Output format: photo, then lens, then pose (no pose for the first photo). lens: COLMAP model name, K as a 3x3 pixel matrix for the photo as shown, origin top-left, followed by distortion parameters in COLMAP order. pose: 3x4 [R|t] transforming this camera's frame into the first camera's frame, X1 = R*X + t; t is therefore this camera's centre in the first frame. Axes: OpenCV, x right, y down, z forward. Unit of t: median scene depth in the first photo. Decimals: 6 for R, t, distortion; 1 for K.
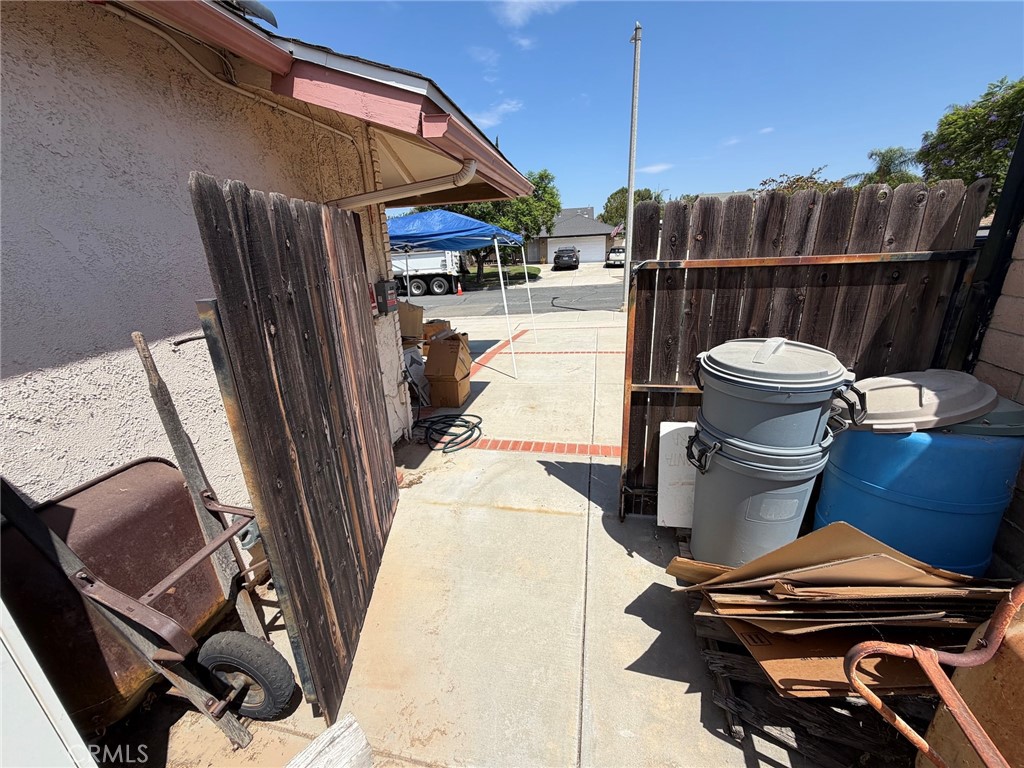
lens RADIAL K [[409.1, 0, 509.8], [0, 409.1, 383.7], [0, 0, 1]] dist [0.000148, 0.000153]
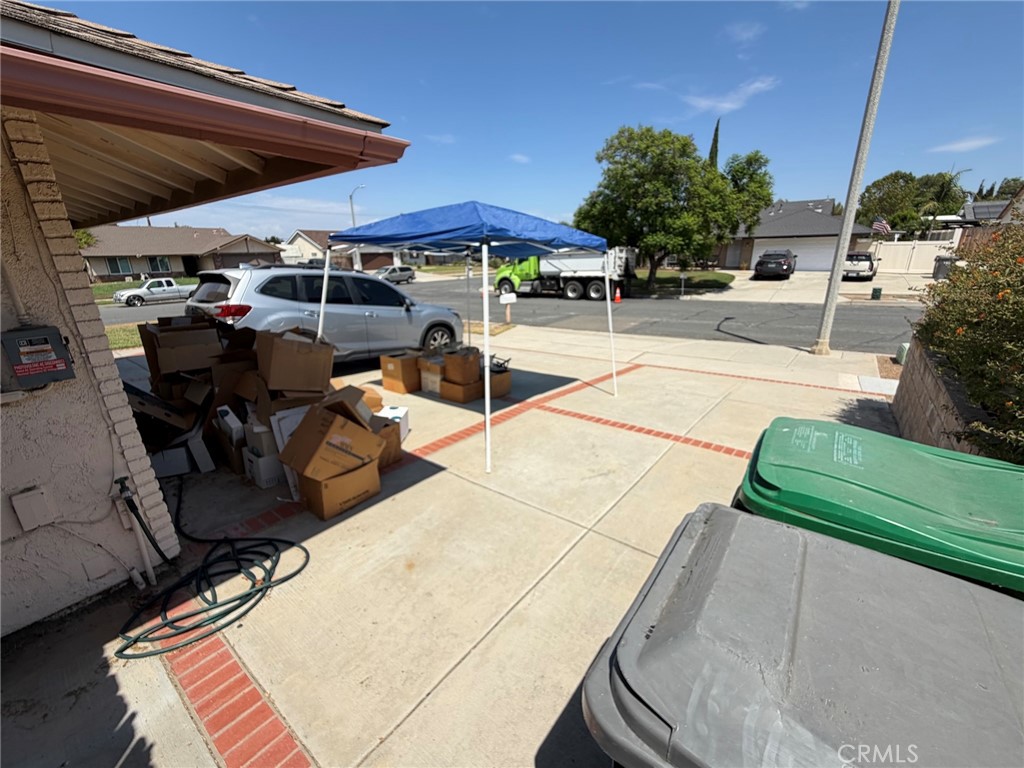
lens RADIAL K [[409.1, 0, 512.1], [0, 409.1, 388.1], [0, 0, 1]] dist [0.000148, 0.000153]
pose [[0.894664, 0.169139, -0.413482, 0.069438], [-0.162463, 0.985367, 0.051549, -0.042943], [0.416151, 0.021057, 0.909052, 0.108681]]
